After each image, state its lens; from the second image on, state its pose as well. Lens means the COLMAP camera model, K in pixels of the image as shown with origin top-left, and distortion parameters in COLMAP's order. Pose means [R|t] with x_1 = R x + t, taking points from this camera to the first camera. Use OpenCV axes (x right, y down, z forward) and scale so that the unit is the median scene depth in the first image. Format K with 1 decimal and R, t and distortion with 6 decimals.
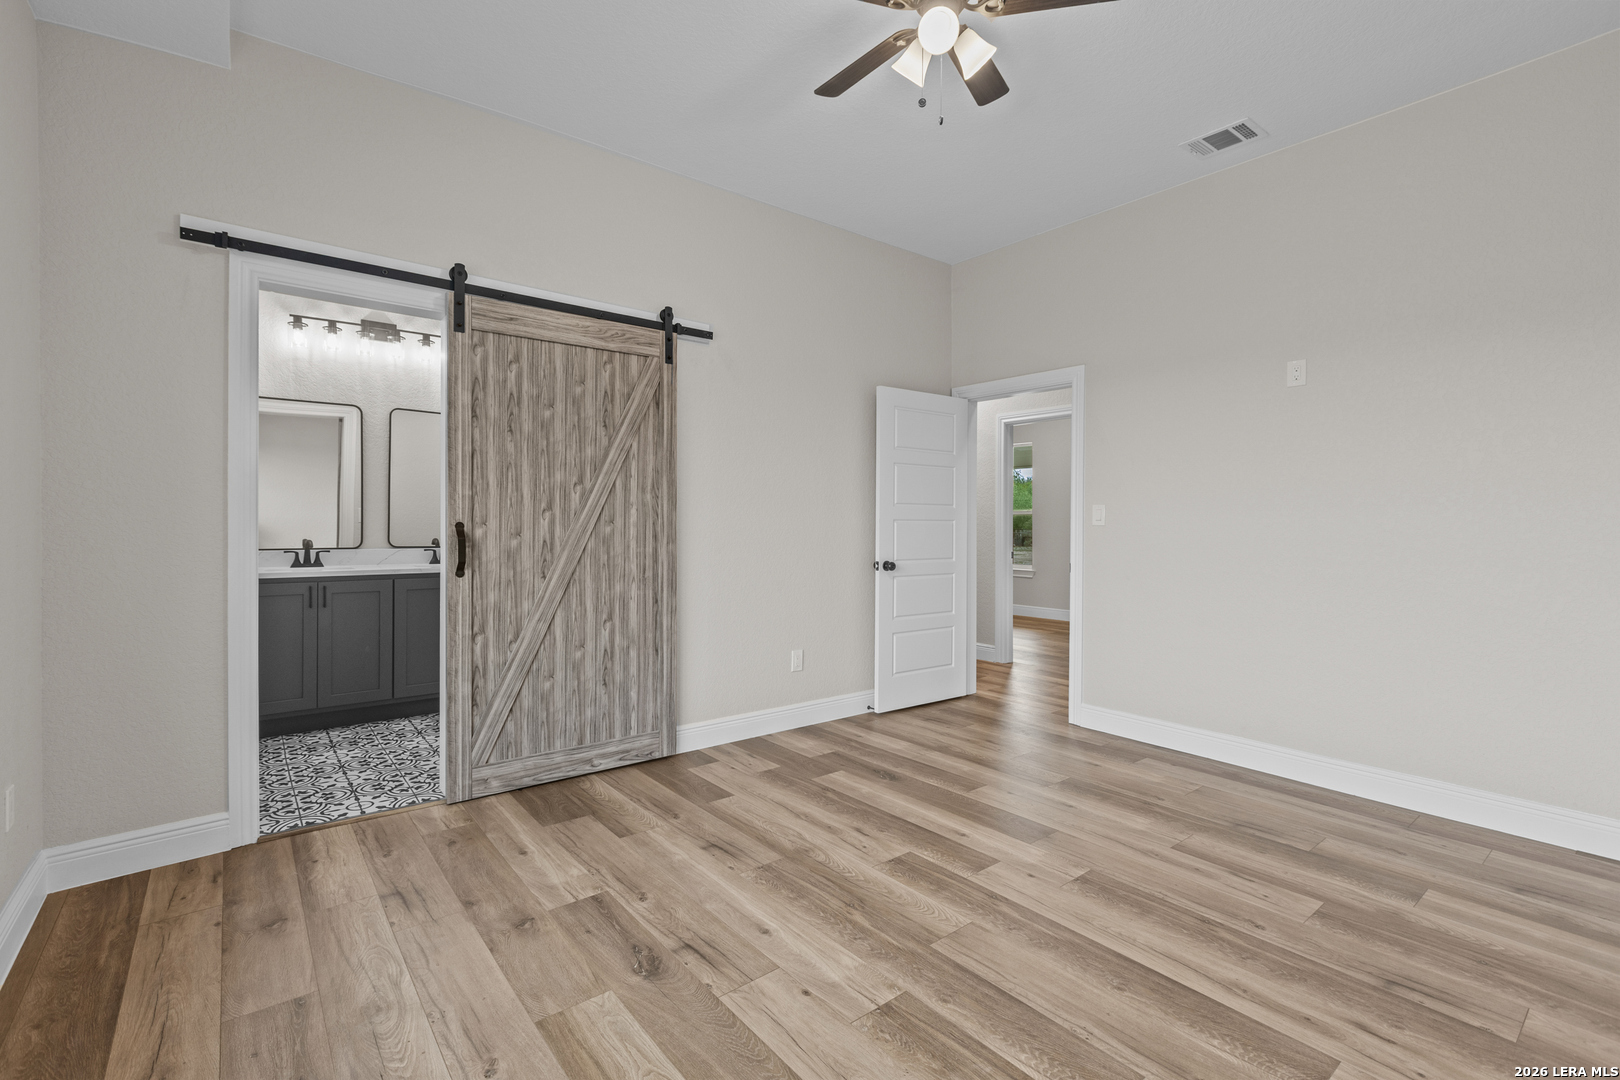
lens RADIAL K [[720.5, 0, 801.5], [0, 720.5, 530.5], [0, 0, 1]] dist [0.002193, -0.001109]
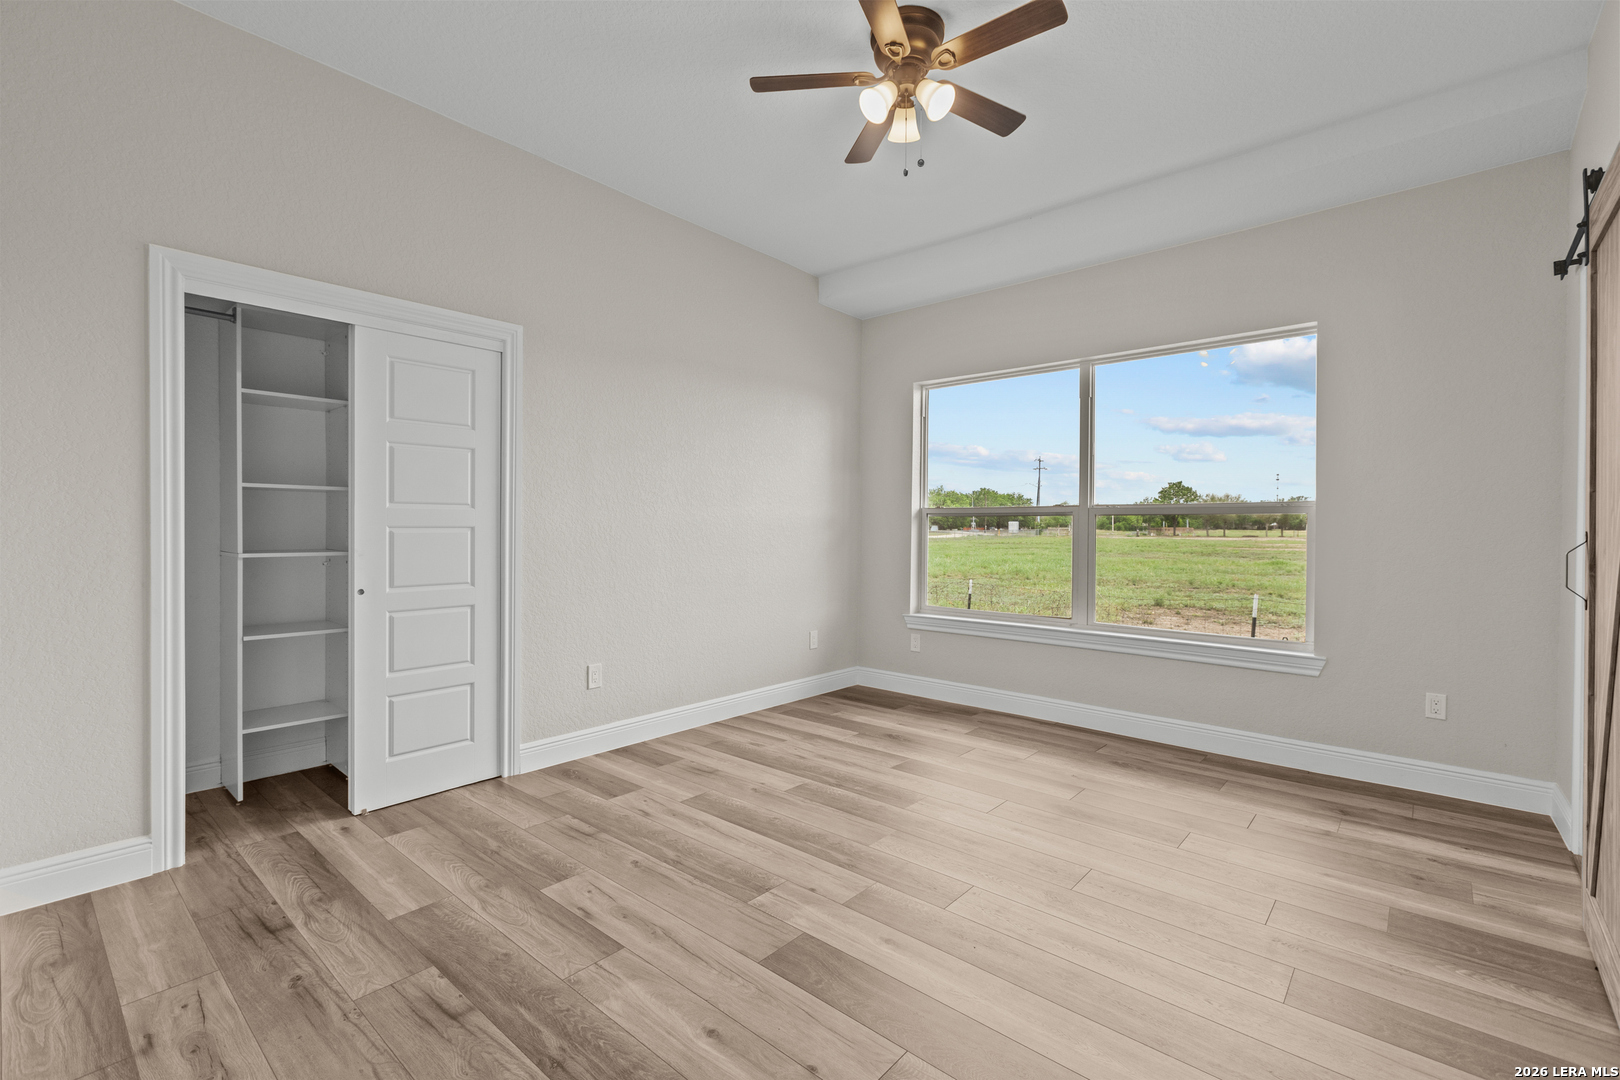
lens RADIAL K [[720.5, 0, 801.5], [0, 720.5, 530.5], [0, 0, 1]] dist [0.002193, -0.001109]
pose [[-0.984293, -0.010718, -0.176220, 0.569102], [-0.013010, 0.999845, 0.011858, -0.014496], [0.176065, 0.013964, -0.984279, 2.170591]]
